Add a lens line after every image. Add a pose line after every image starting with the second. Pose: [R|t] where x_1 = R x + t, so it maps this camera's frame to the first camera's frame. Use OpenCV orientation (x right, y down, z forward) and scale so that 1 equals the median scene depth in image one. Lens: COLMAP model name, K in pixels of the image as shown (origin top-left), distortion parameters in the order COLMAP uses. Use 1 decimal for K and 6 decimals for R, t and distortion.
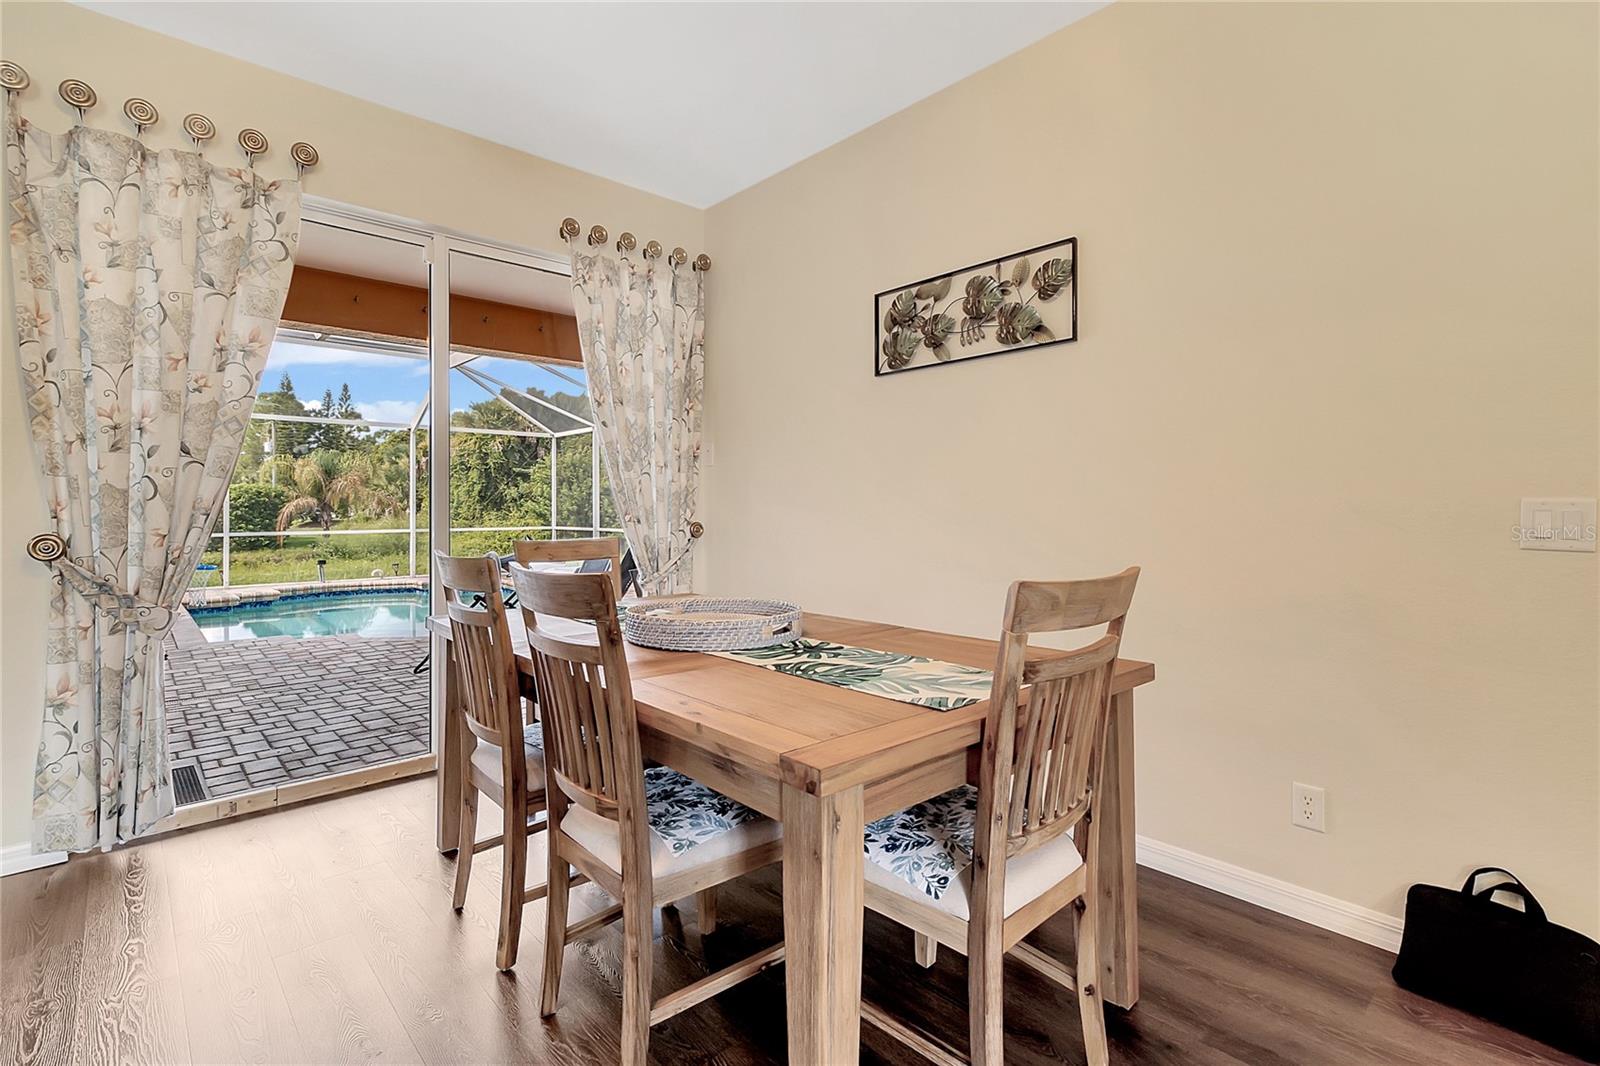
lens RADIAL K [[742.2, 0, 792.9], [0, 742.2, 505.7], [0, 0, 1]] dist [-0.000203, 0.000192]
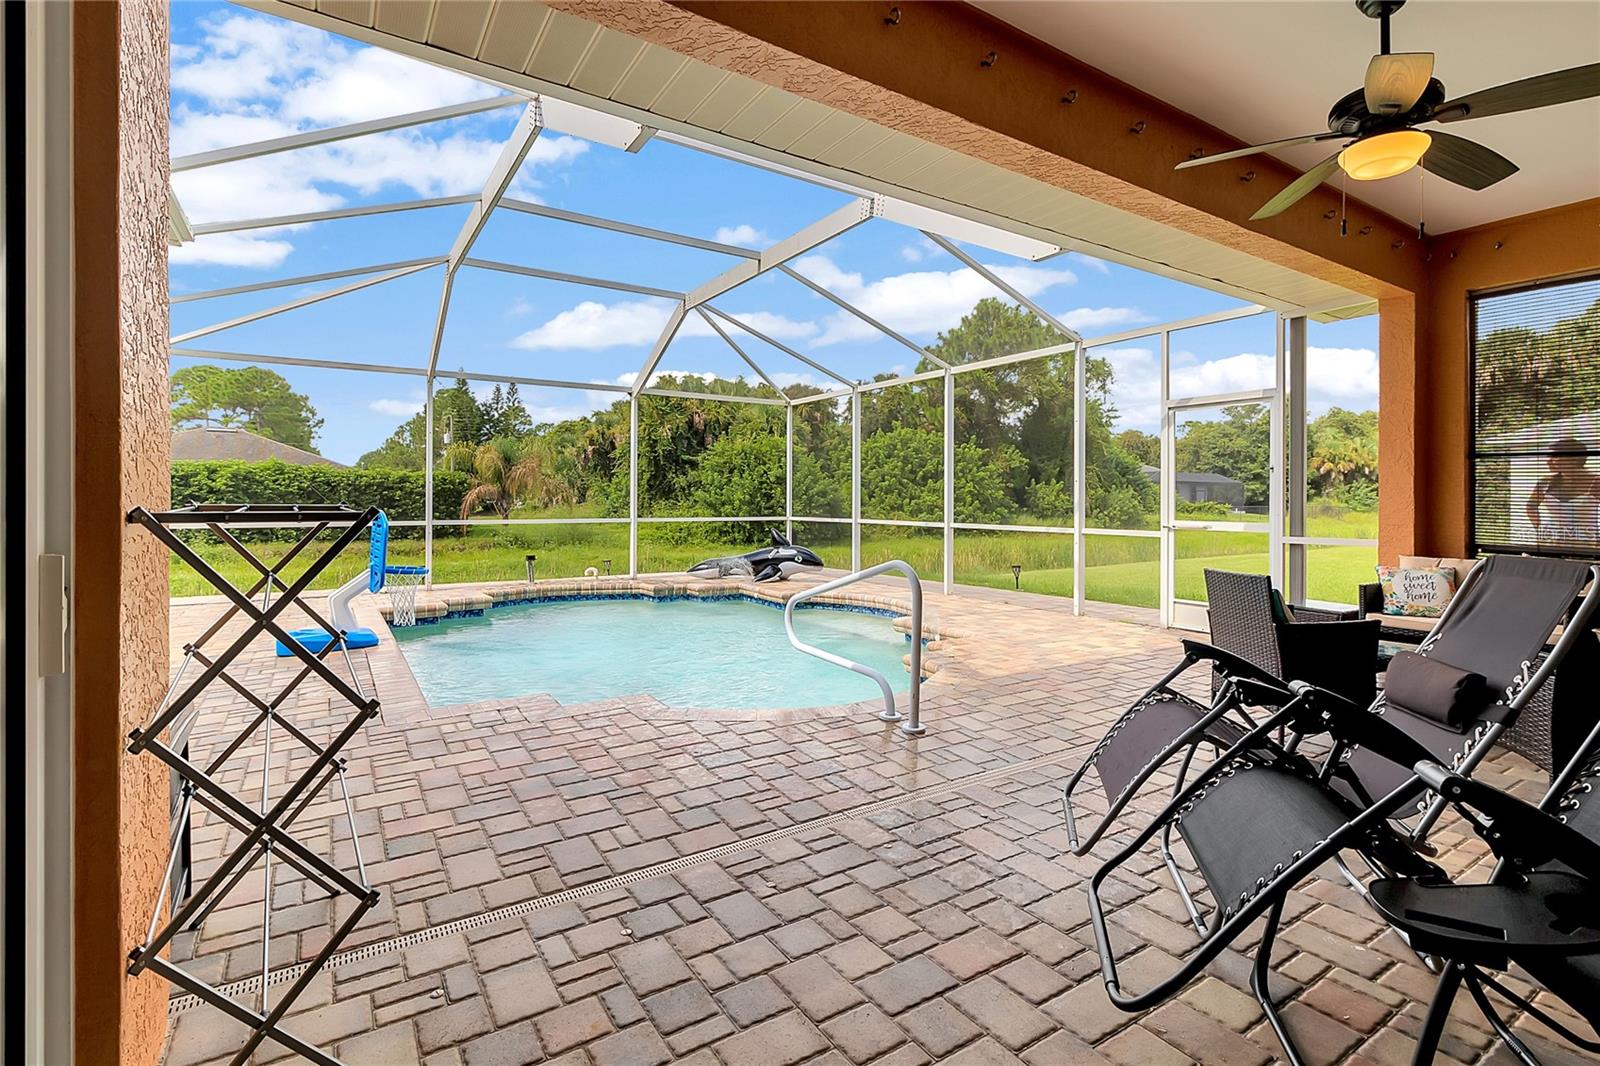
lens RADIAL K [[742.2, 0, 784.6], [0, 742.2, 500.9], [0, 0, 1]] dist [-0.000203, 0.000192]
pose [[0.983476, 0.005537, -0.180952, -0.705063], [-0.004930, 0.999981, 0.003801, 0.031349], [0.180969, -0.002846, 0.983485, 0.824709]]
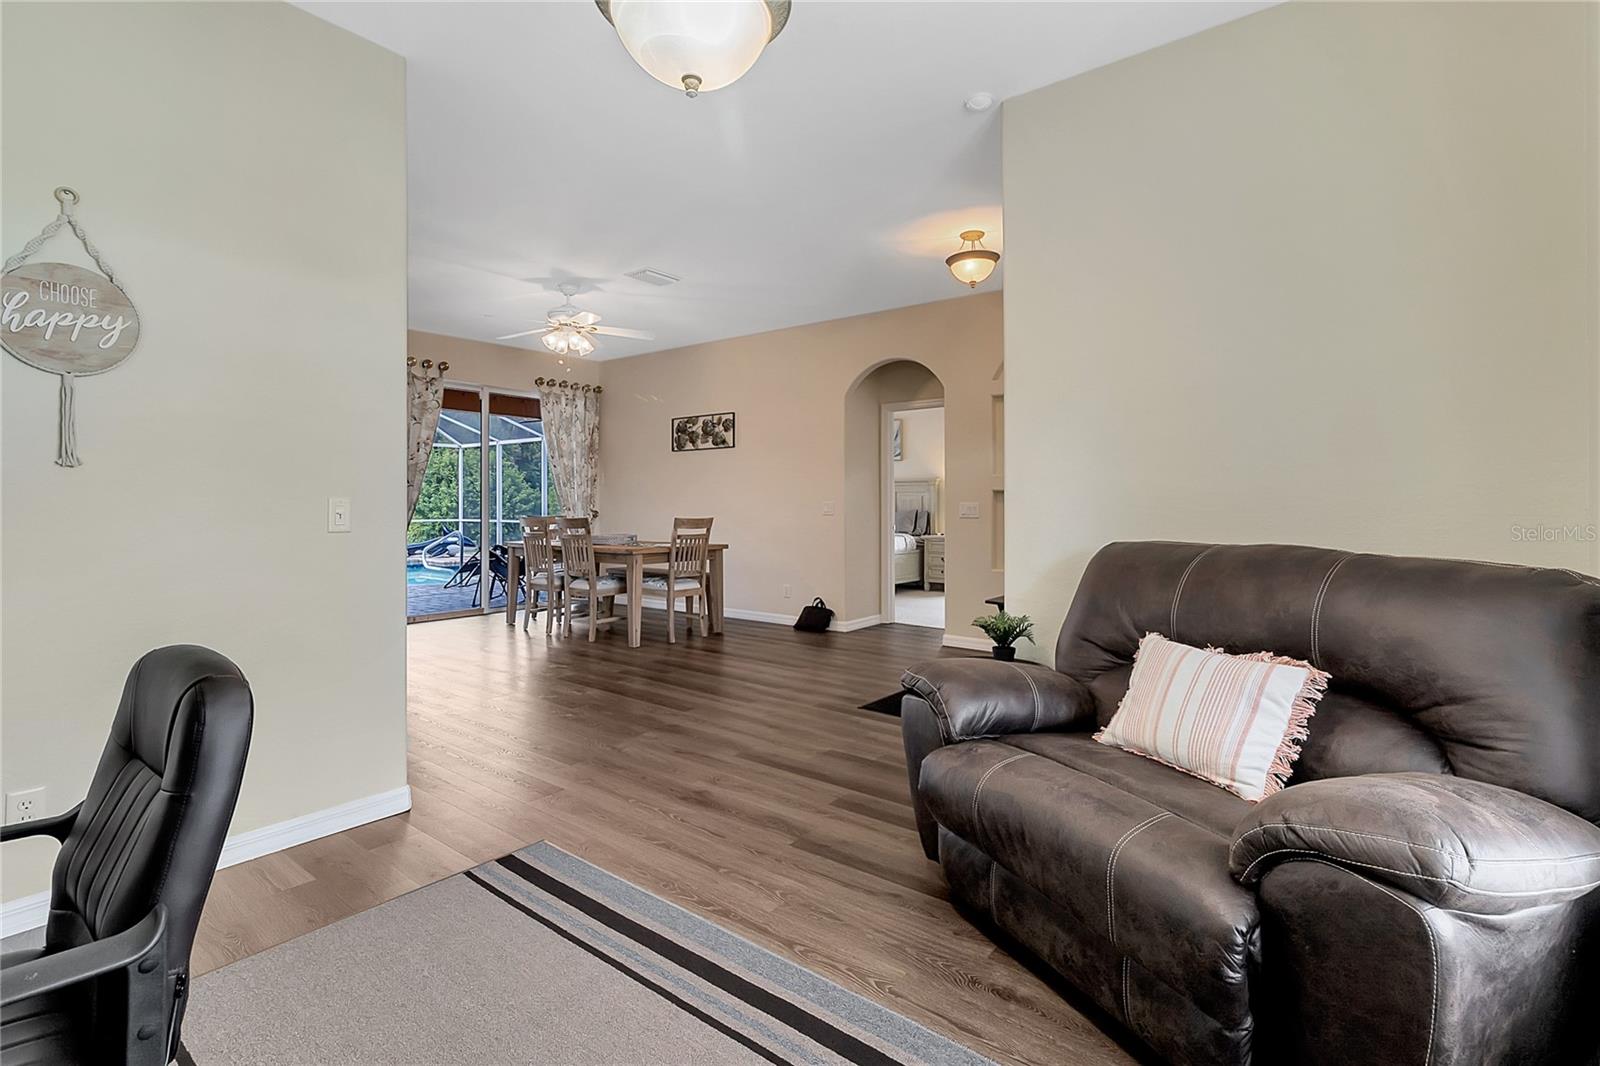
lens RADIAL K [[742.2, 0, 796.9], [0, 742.2, 522.6], [0, 0, 1]] dist [-0.000203, 0.000192]
pose [[0.985110, 0.001624, 0.171920, 0.078846], [-0.005911, 0.999684, 0.024427, 0.001553], [-0.171826, -0.025080, 0.984808, -1.271649]]
